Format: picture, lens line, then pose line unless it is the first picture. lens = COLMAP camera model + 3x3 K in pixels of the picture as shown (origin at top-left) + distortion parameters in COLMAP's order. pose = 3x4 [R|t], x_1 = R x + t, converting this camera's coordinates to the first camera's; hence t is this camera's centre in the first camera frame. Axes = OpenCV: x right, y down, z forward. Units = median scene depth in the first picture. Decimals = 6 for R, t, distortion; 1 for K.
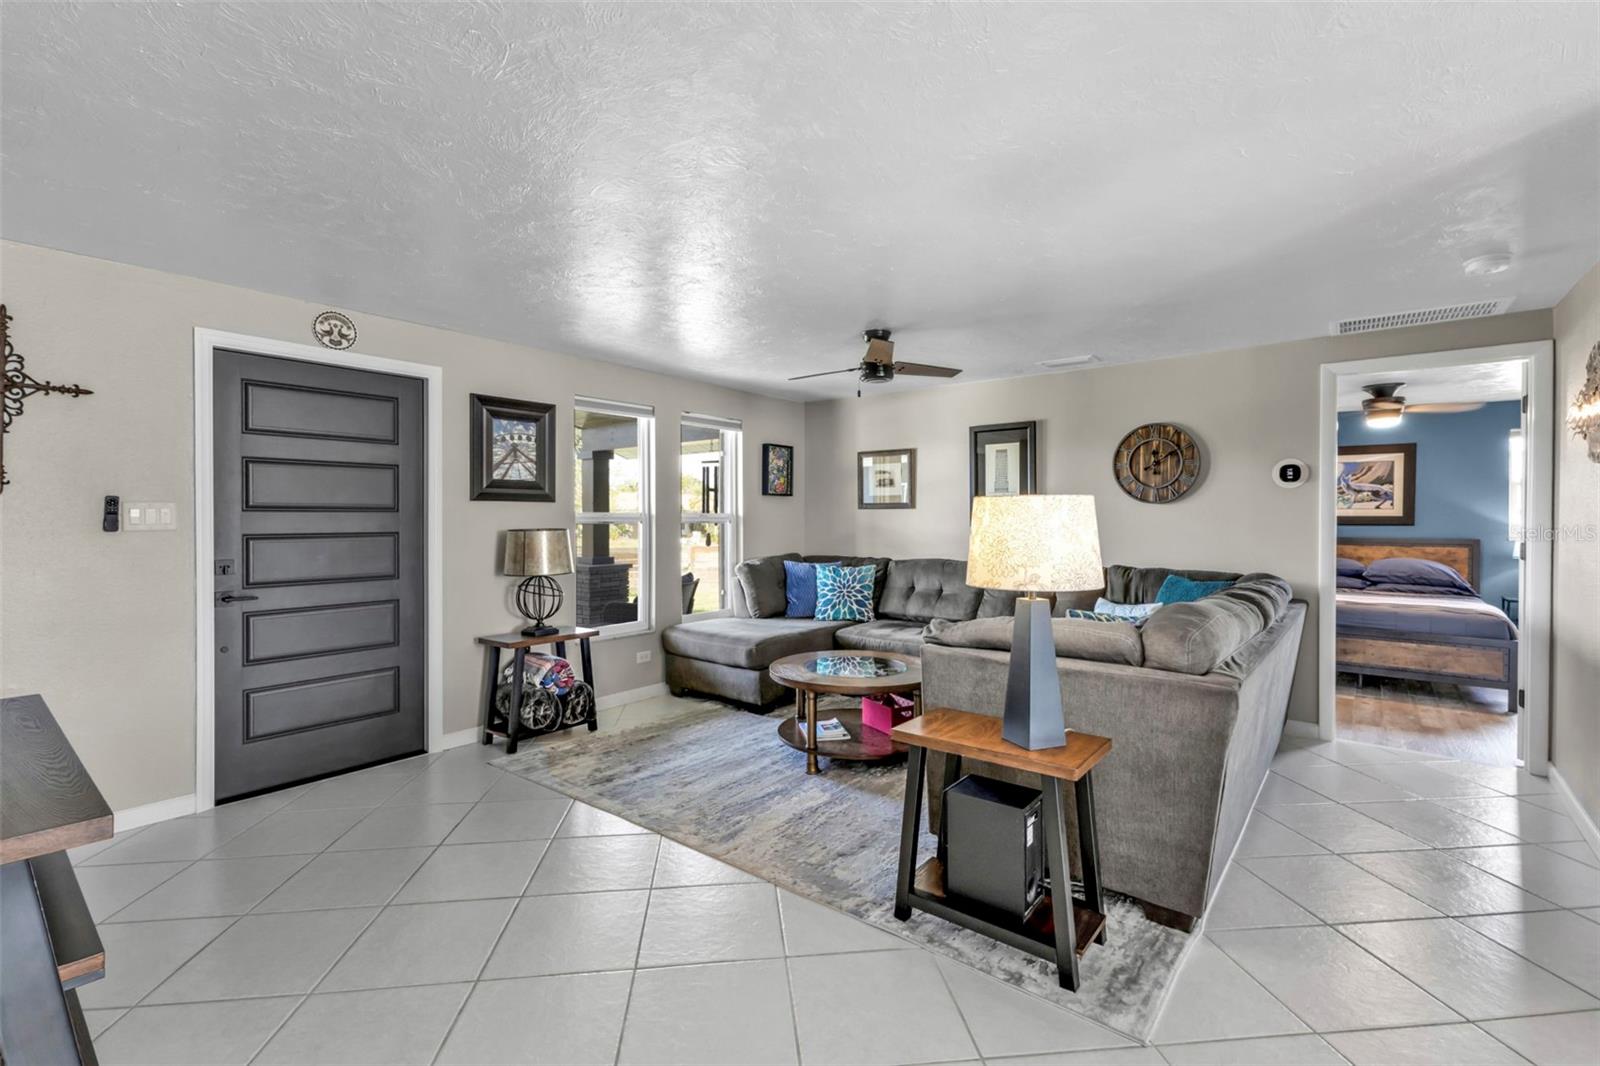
lens RADIAL K [[722.9, 0, 804.3], [0, 722.9, 530.1], [0, 0, 1]] dist [0.002251, -0.000484]
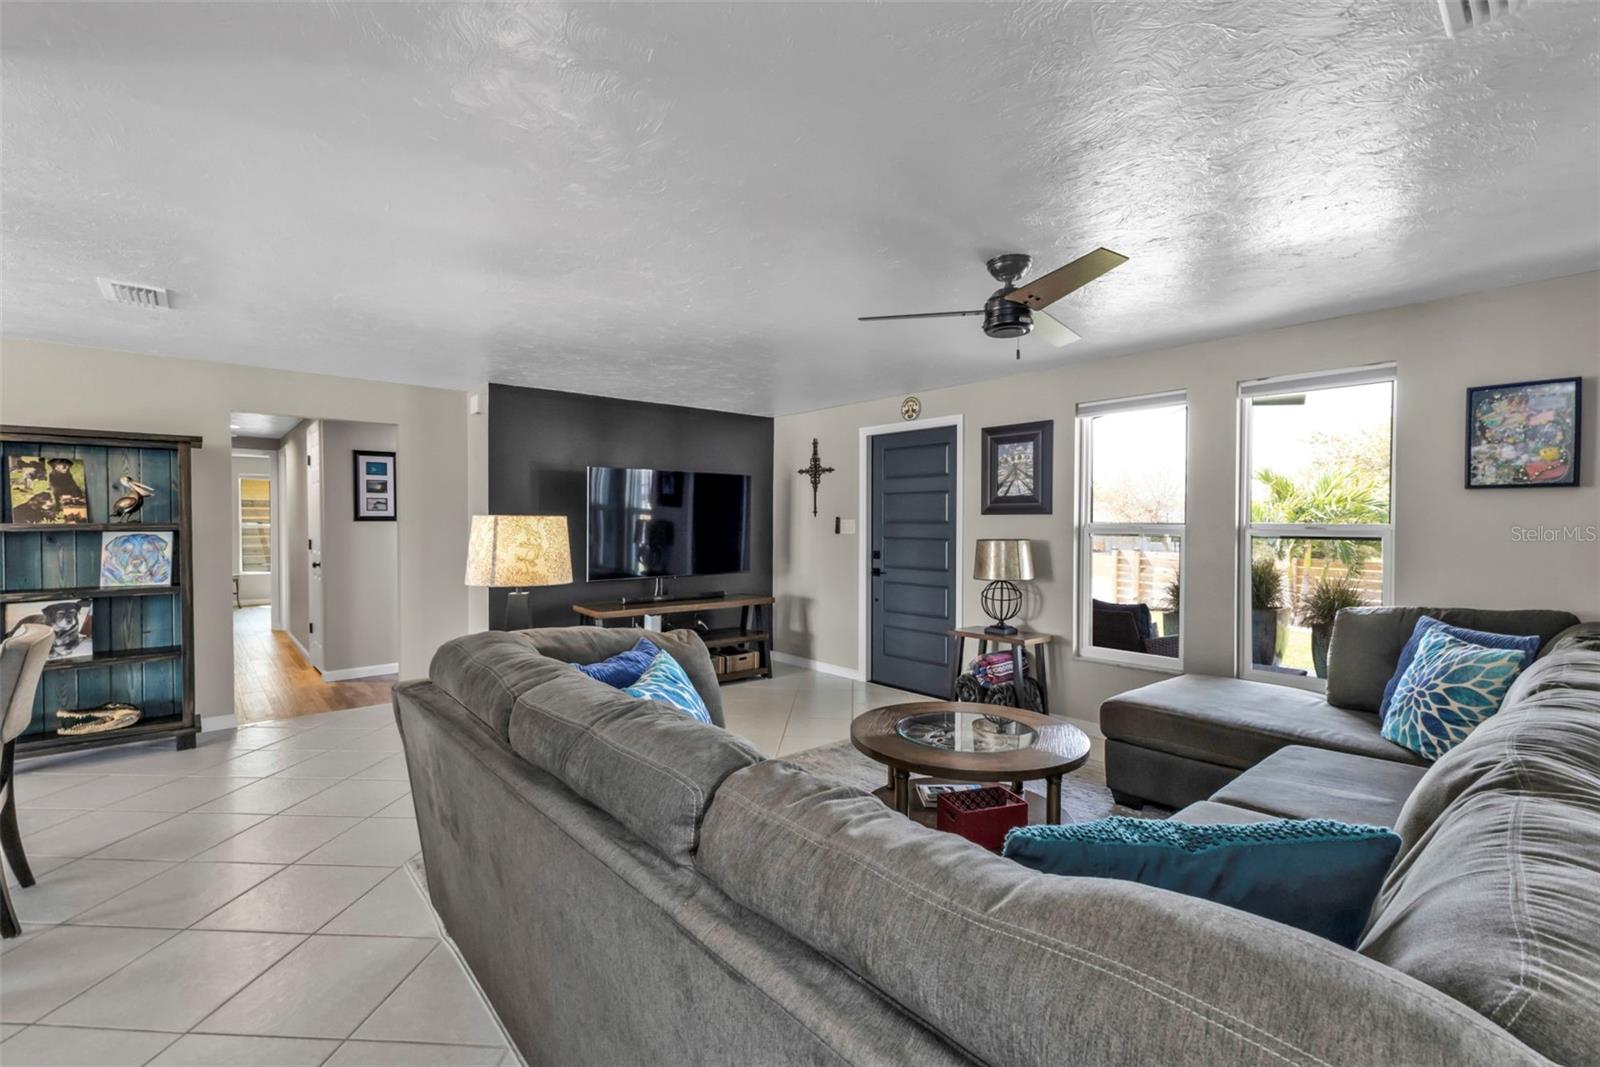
lens RADIAL K [[722.9, 0, 800.5], [0, 722.9, 525.4], [0, 0, 1]] dist [0.002251, -0.000484]
pose [[-0.196861, 0.015943, -0.980302, 0.714782], [-0.004904, 0.999839, 0.017246, -0.036804], [0.980419, 0.008202, -0.196751, 0.819024]]
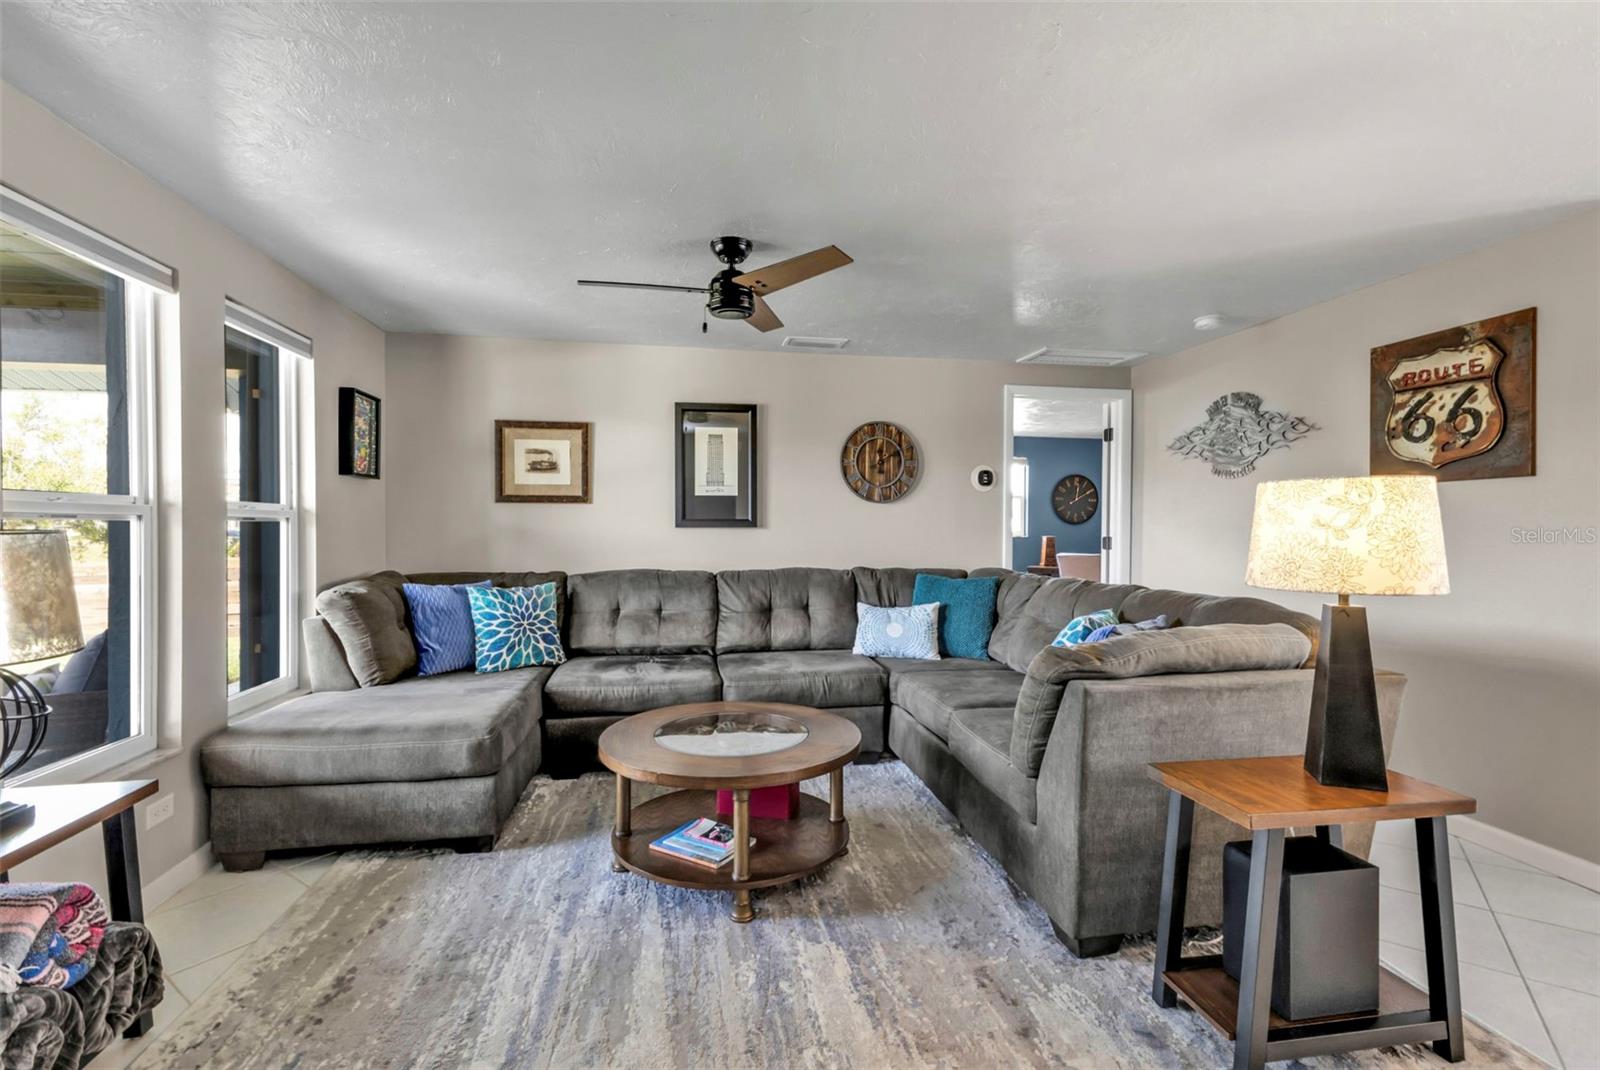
lens RADIAL K [[722.9, 0, 799.5], [0, 722.9, 536.5], [0, 0, 1]] dist [0.002251, -0.000484]
pose [[0.657191, -0.010205, 0.753655, -0.332340], [0.009900, 0.999939, 0.004907, 0.003521], [-0.753659, 0.004236, 0.657252, 0.433894]]
